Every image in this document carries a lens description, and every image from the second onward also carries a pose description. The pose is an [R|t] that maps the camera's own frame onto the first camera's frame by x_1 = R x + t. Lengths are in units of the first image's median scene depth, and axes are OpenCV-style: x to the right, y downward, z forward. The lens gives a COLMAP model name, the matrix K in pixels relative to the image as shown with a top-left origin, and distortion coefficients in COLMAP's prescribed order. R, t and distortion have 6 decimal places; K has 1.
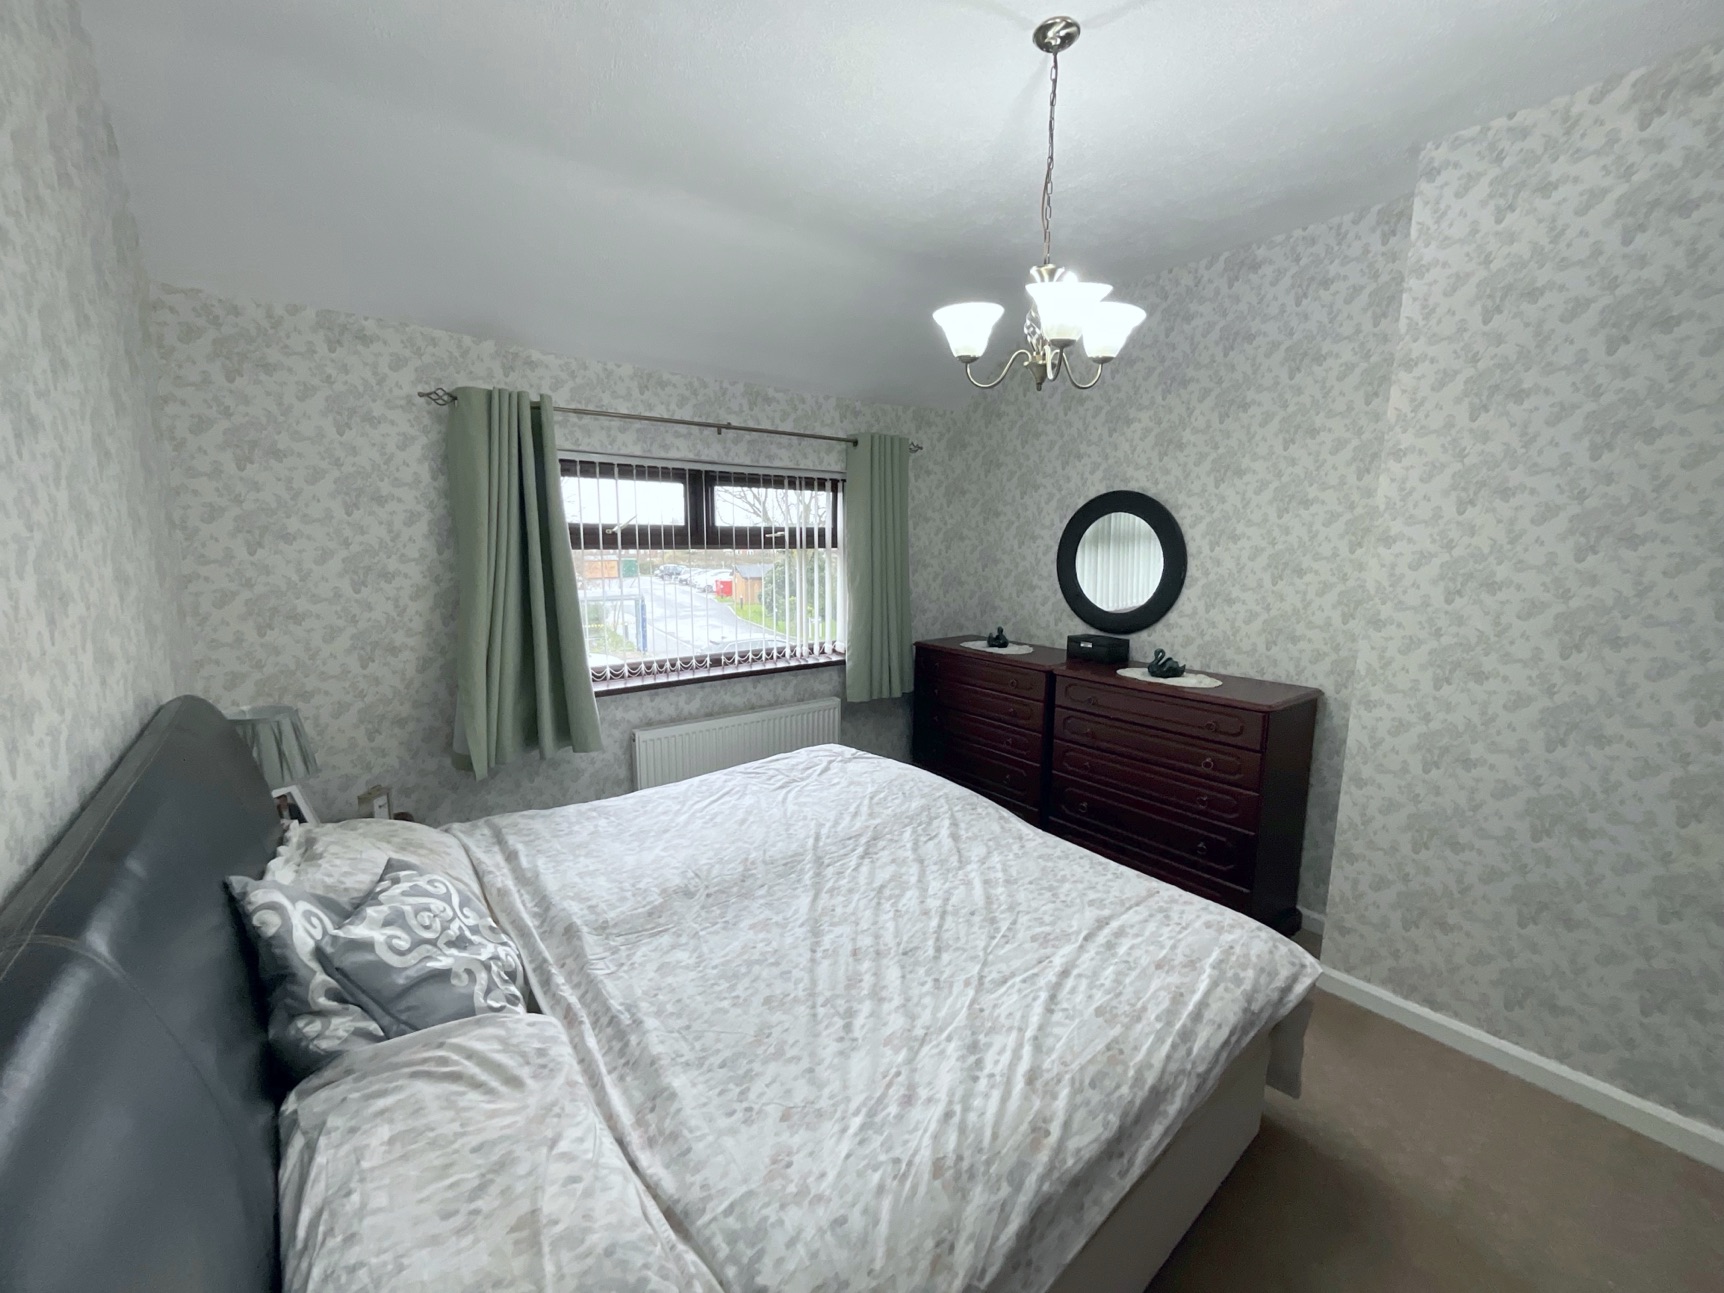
lens RADIAL K [[699.4, 0, 861.8], [0, 699.4, 645.6], [0, 0, 1]] dist [-0.003743, 0.001472]
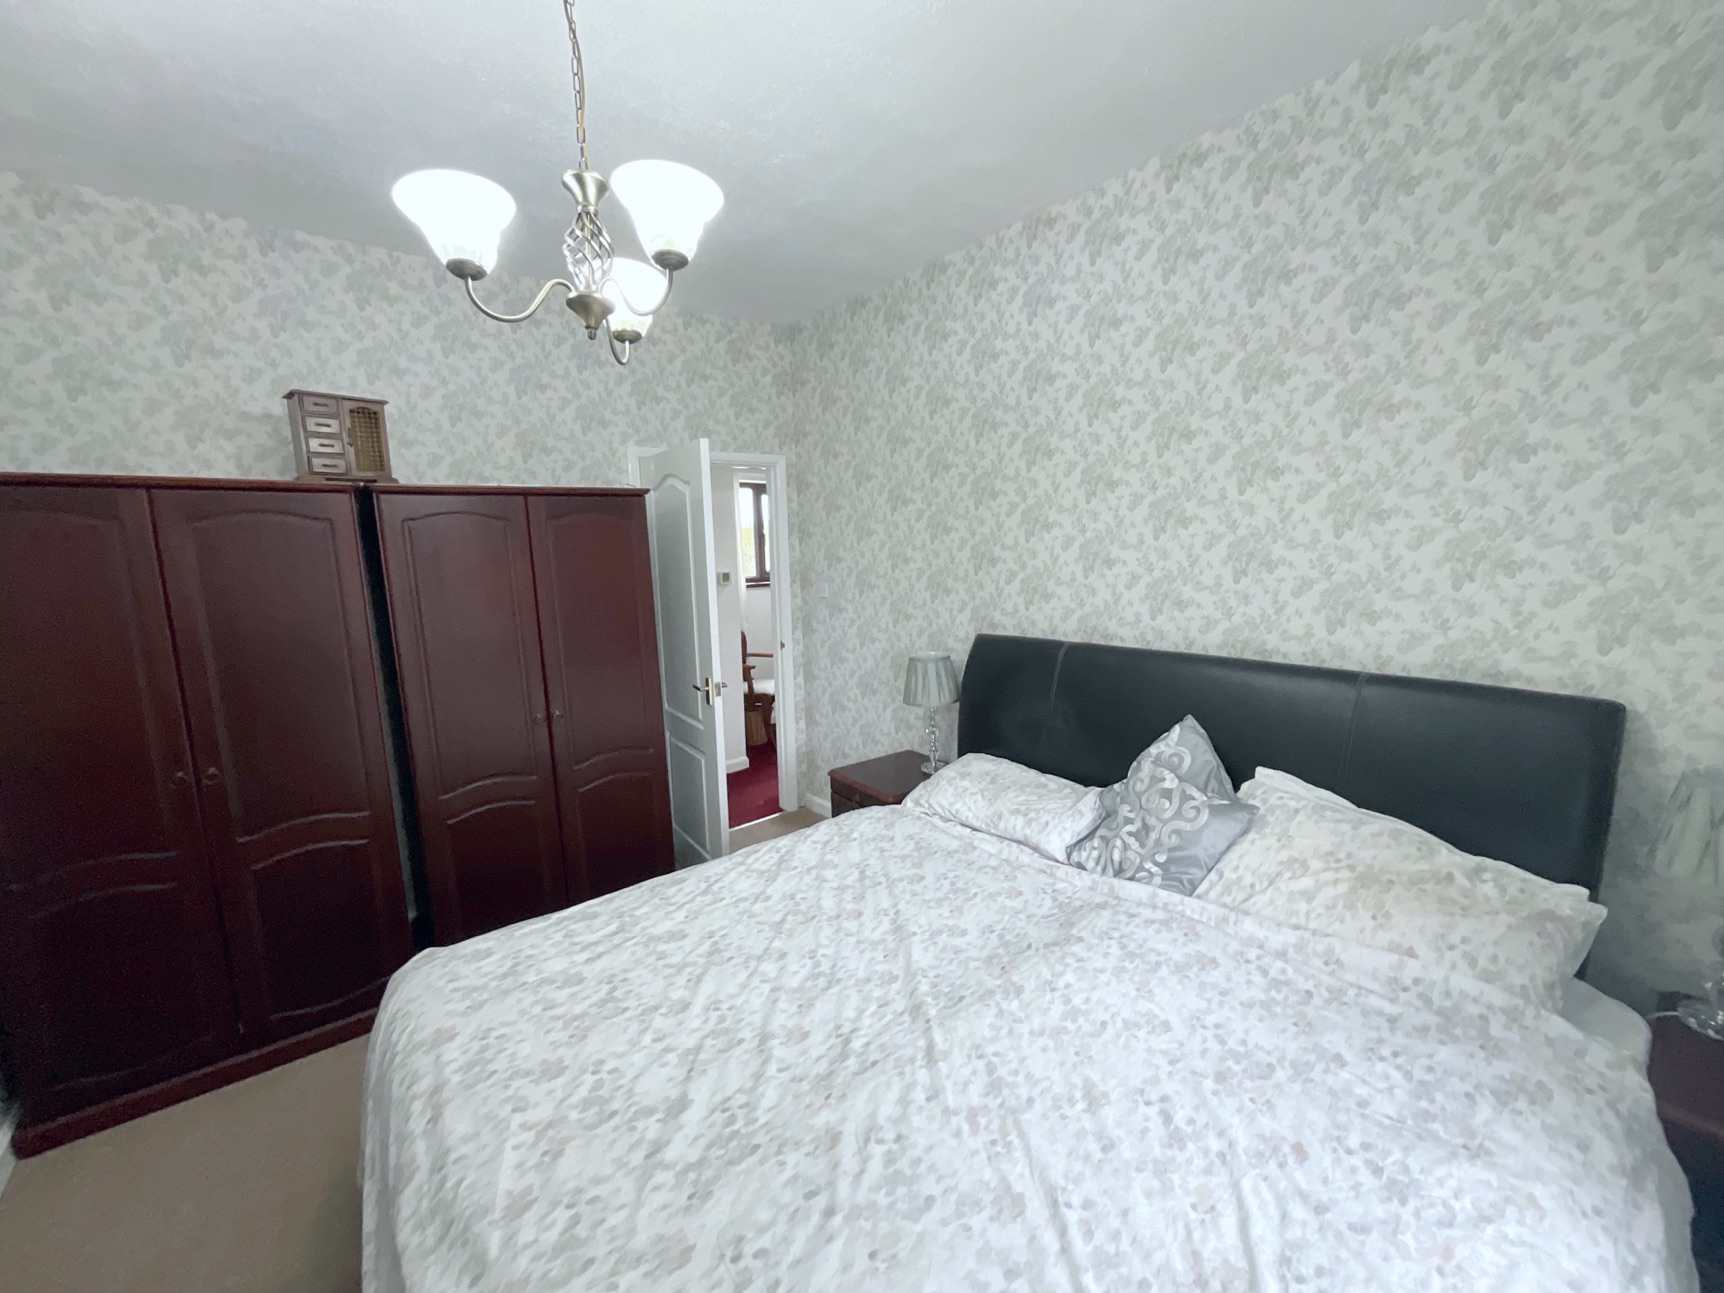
lens RADIAL K [[701.8, 0, 861.0], [0, 701.8, 639.7], [0, 0, 1]] dist [-0.001283, 0.009752]
pose [[-0.999621, 0.023262, -0.014740, -0.004515], [0.018009, 0.957105, 0.289182, -0.199669], [0.020834, 0.288807, -0.957161, 1.303896]]
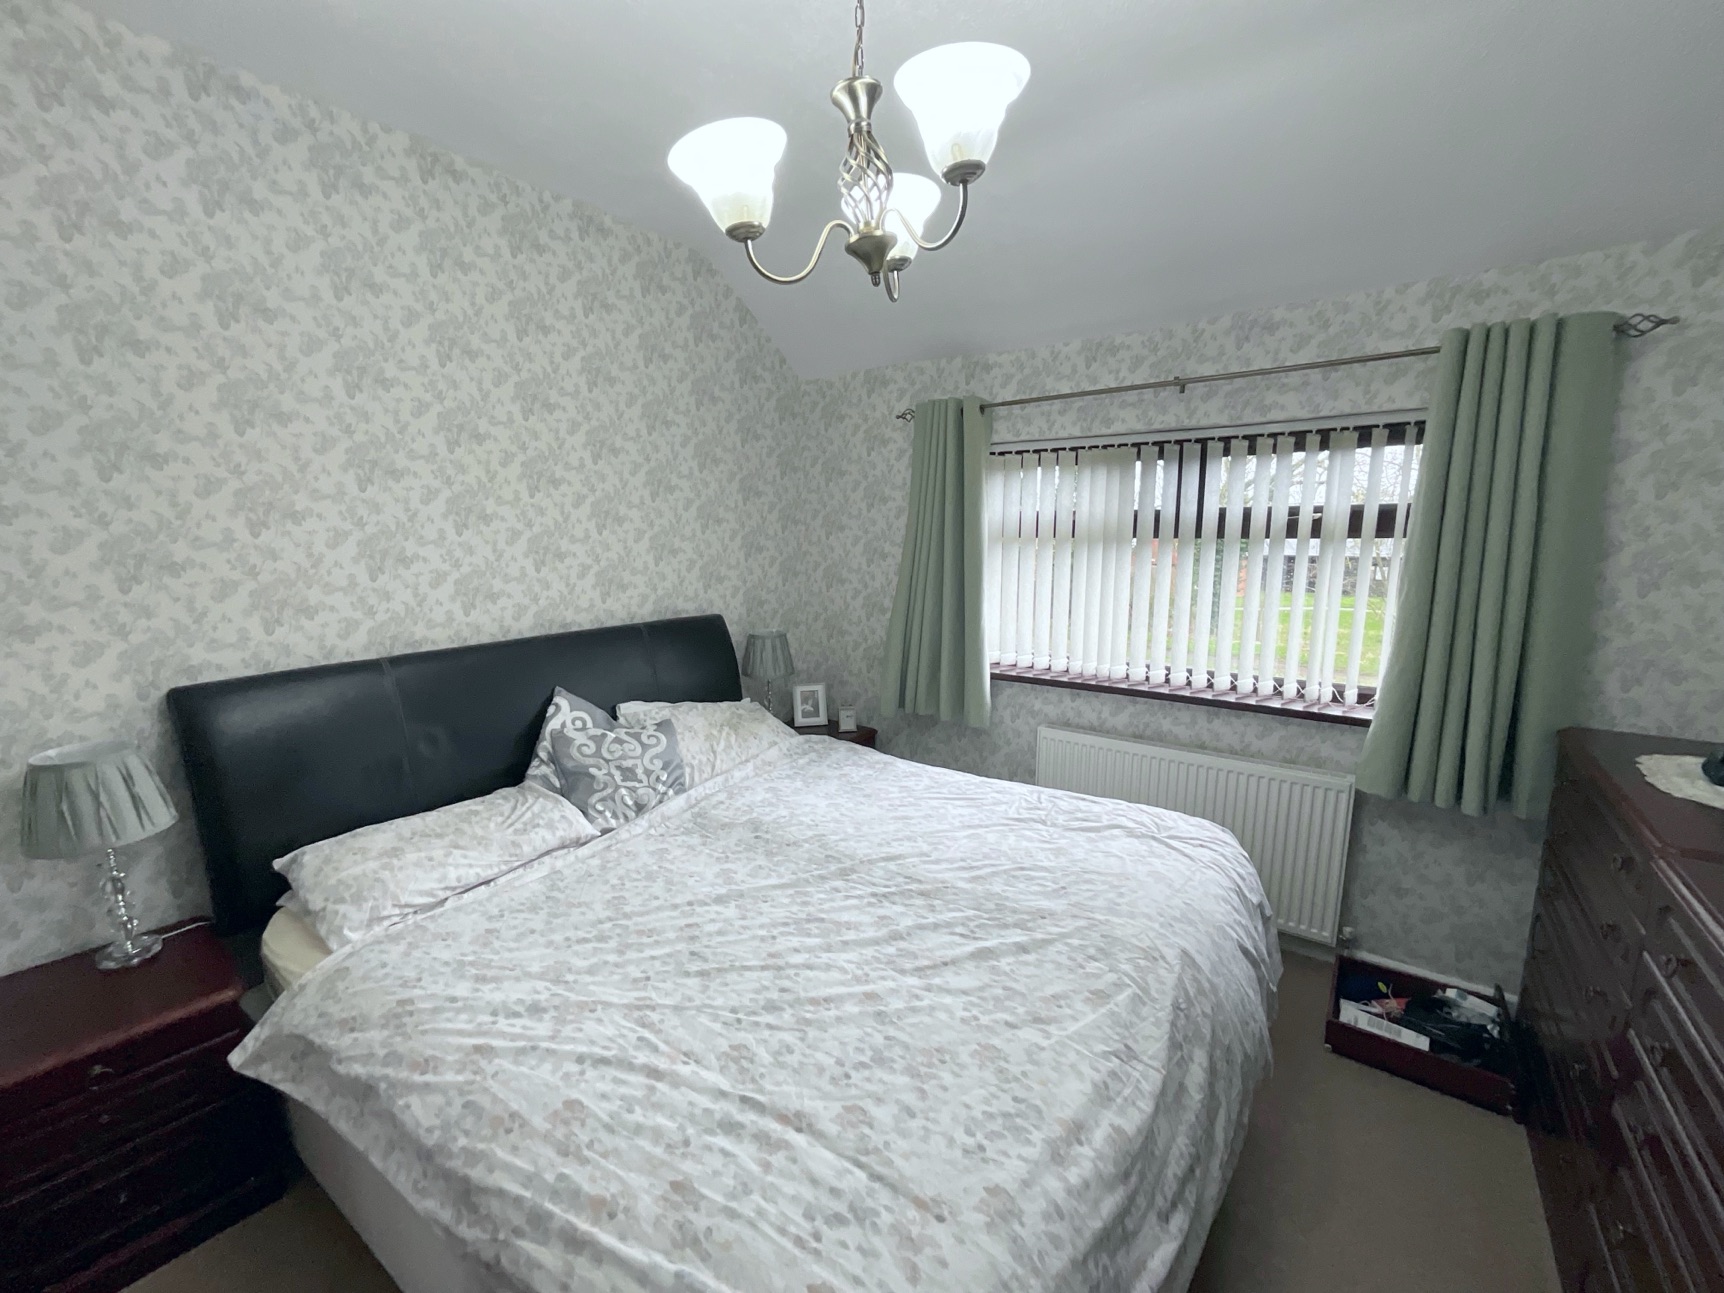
lens RADIAL K [[699.7, 0, 859.8], [0, 699.7, 646.4], [0, 0, 1]] dist [-0.021940, 0.020155]
pose [[0.265977, 0.149164, -0.952369, 0.656776], [-0.138411, 0.983628, 0.115404, -0.079909], [0.953991, 0.101124, 0.282268, 0.609932]]
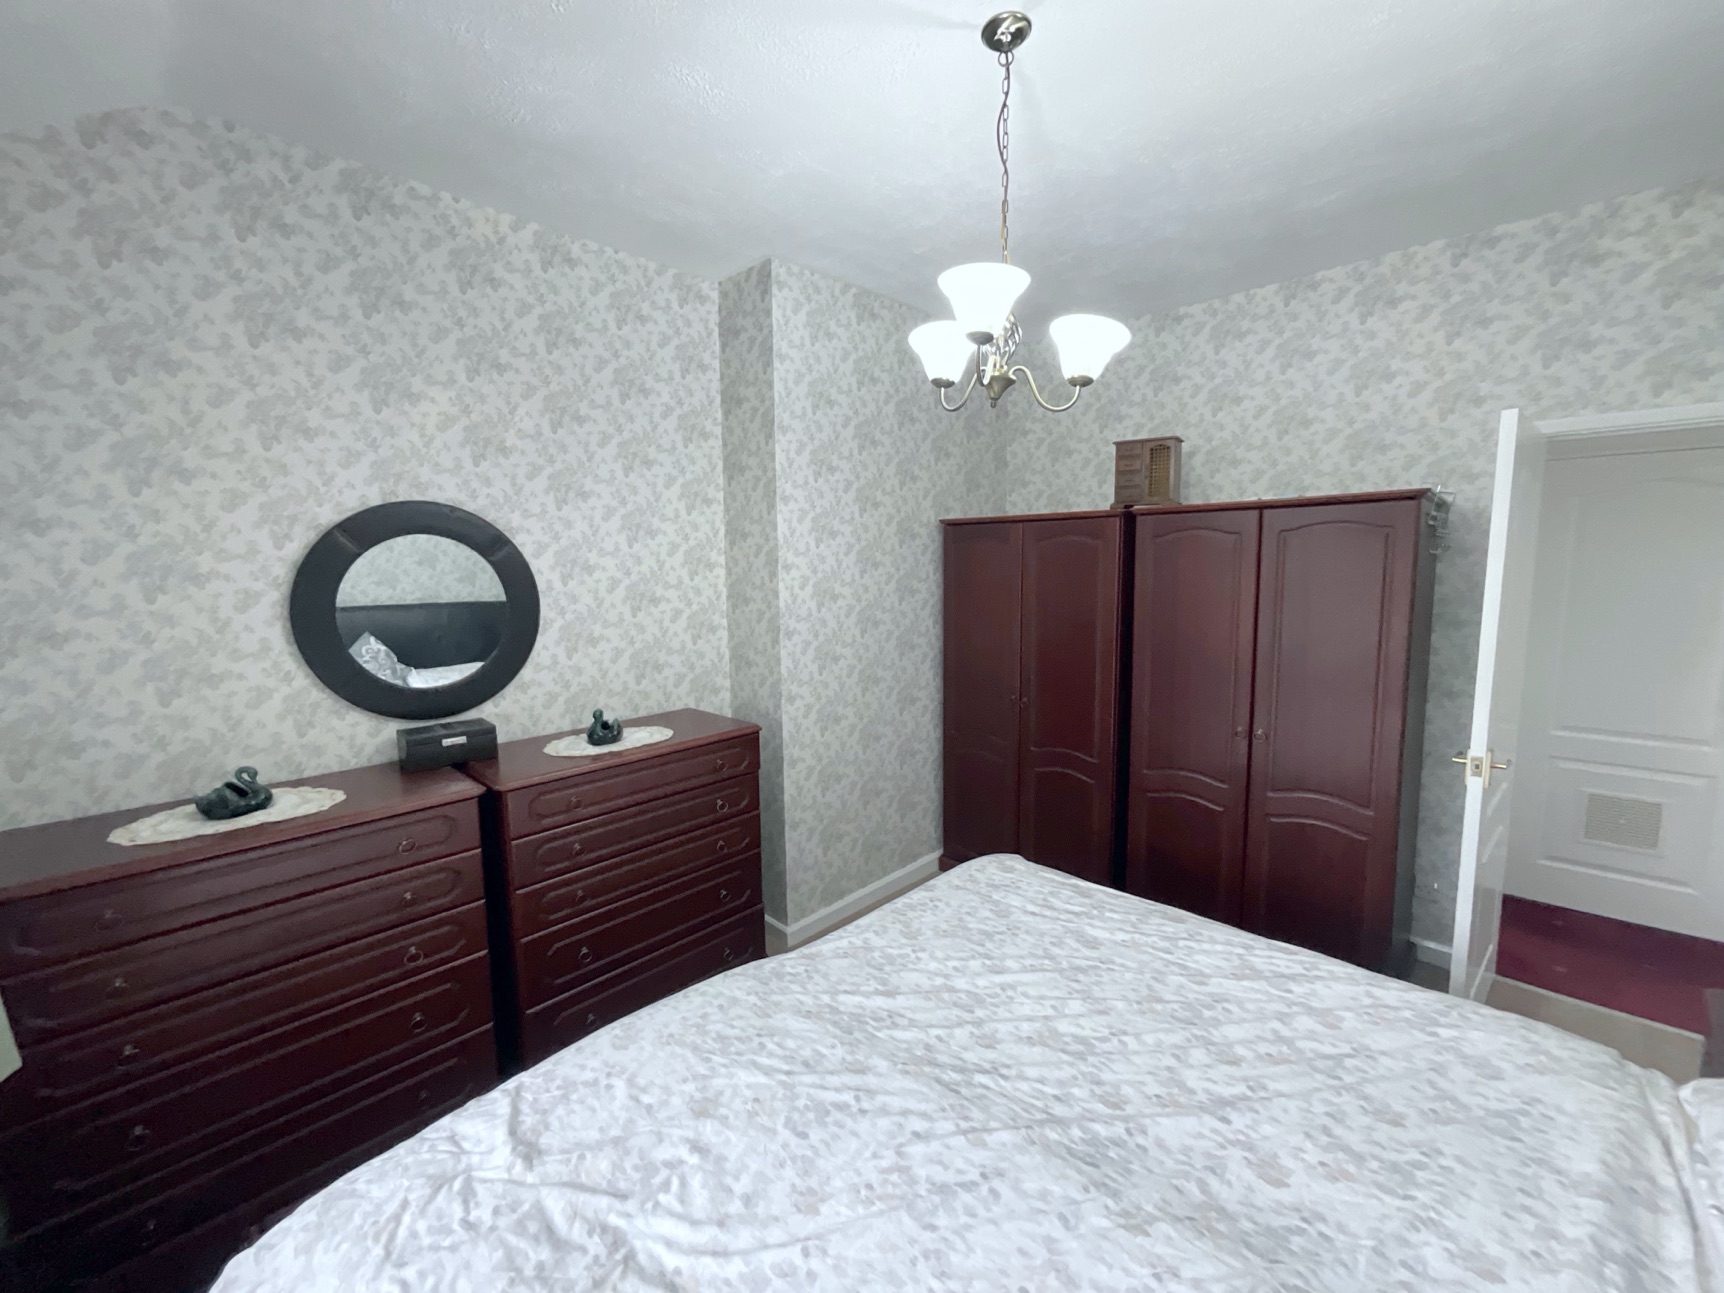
lens RADIAL K [[699.4, 0, 861.8], [0, 699.4, 645.6], [0, 0, 1]] dist [-0.003743, 0.001472]
pose [[-0.146229, -0.120349, 0.981903, -0.473243], [0.165313, 0.975642, 0.144200, -0.160169], [-0.975340, 0.183408, -0.122772, 0.969763]]
